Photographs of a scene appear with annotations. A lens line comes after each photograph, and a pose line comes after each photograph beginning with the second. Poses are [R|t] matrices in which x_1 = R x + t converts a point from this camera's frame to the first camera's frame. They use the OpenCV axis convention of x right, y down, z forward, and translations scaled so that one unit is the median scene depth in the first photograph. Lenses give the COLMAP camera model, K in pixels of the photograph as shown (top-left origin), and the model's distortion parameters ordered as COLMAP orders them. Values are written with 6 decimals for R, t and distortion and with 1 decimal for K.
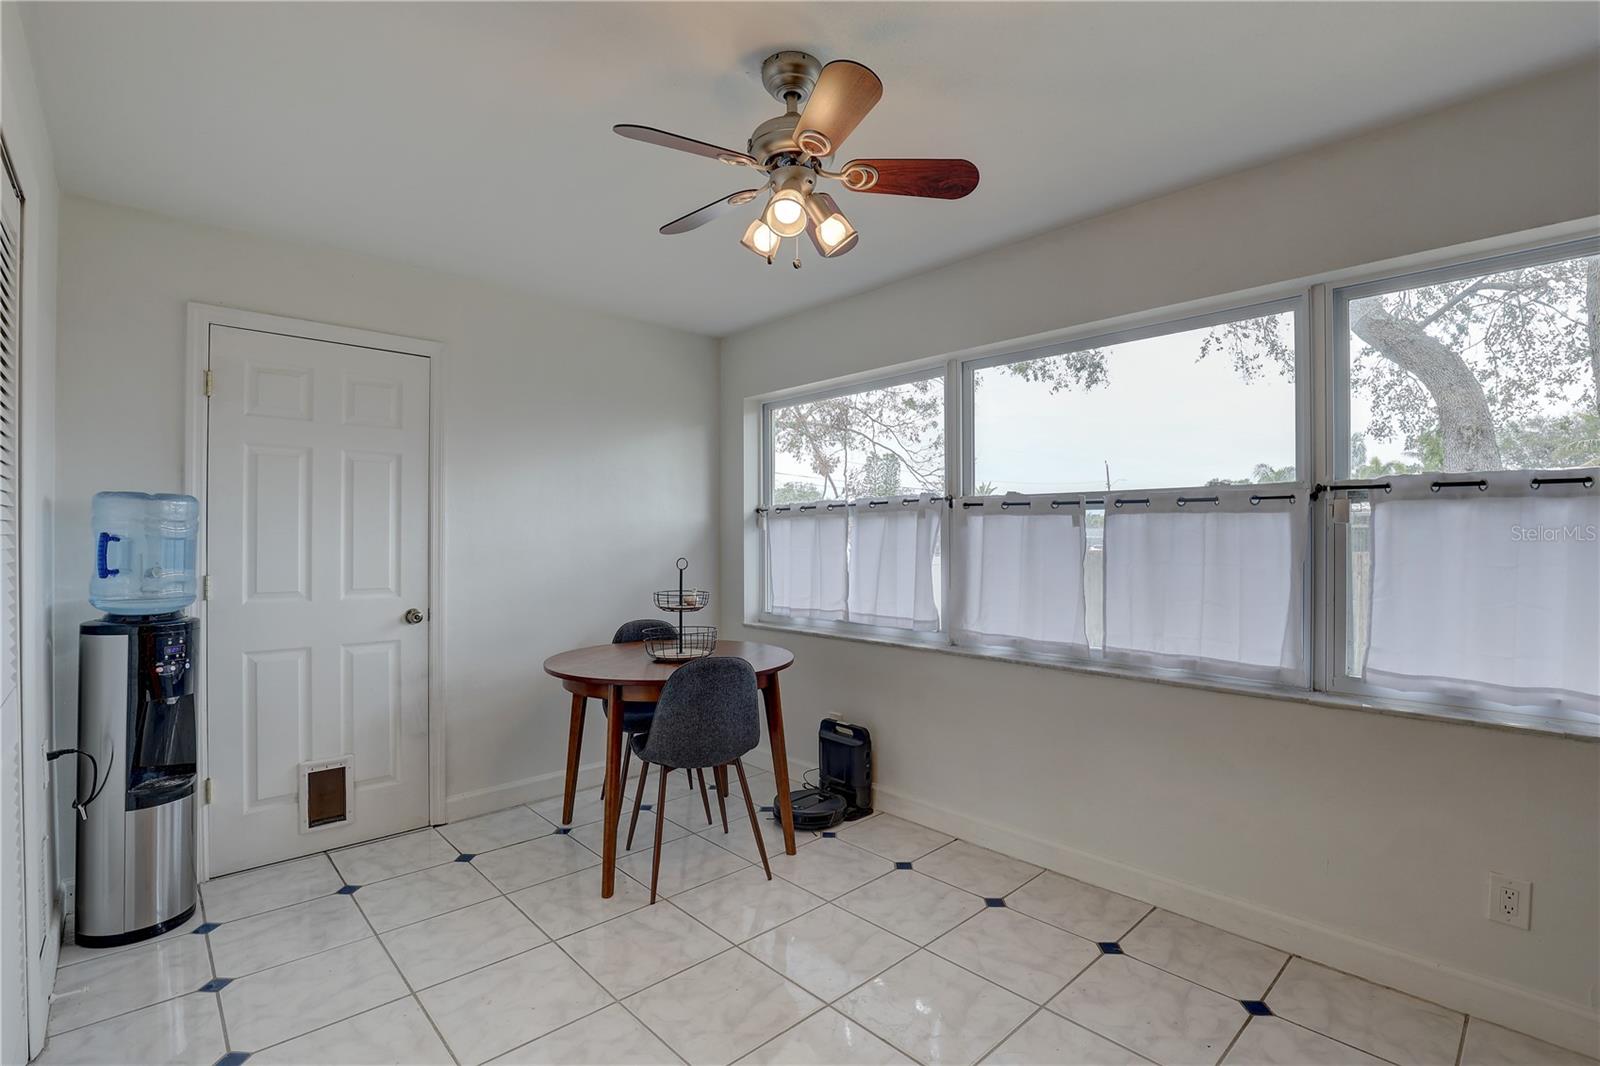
lens RADIAL K [[728.2, 0, 802.0], [0, 728.2, 533.9], [0, 0, 1]] dist [-0.032935, 0.004303]
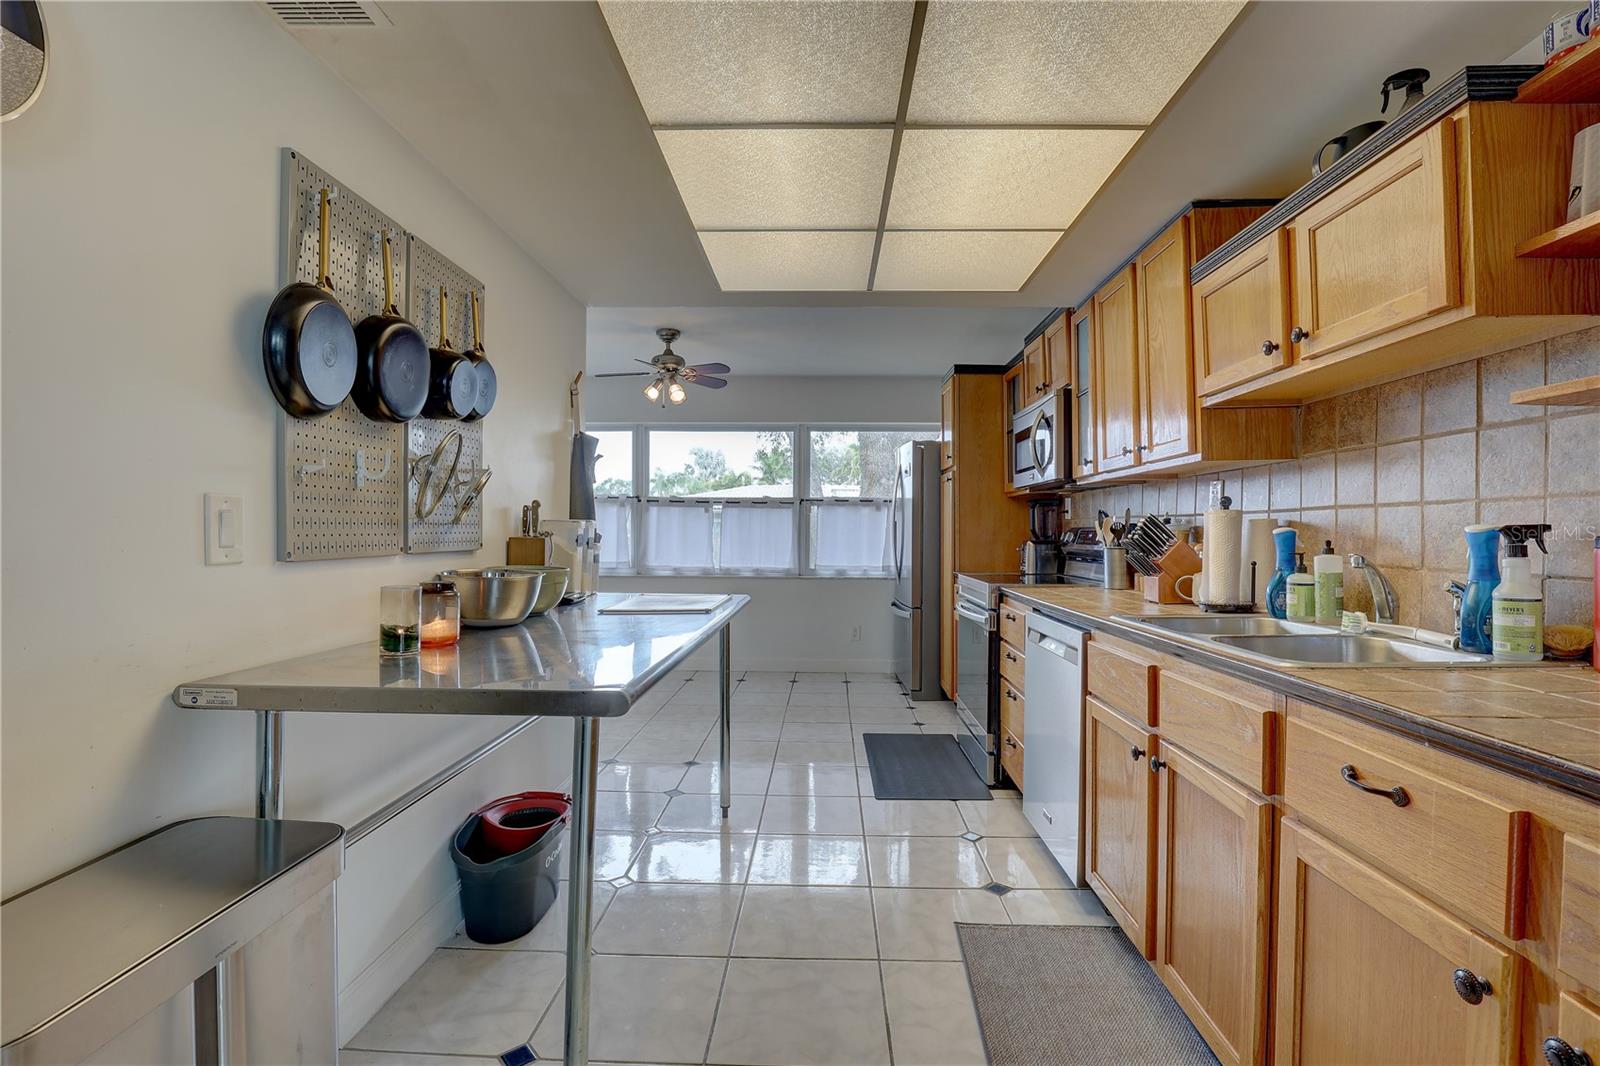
lens RADIAL K [[728.2, 0, 801.3], [0, 728.2, 535.6], [0, 0, 1]] dist [-0.032935, 0.004303]
pose [[0.704026, 0.000794, 0.710174, -1.016637], [-0.010464, 0.999902, 0.009255, 0.035915], [-0.710097, -0.013947, 0.703966, -0.774298]]
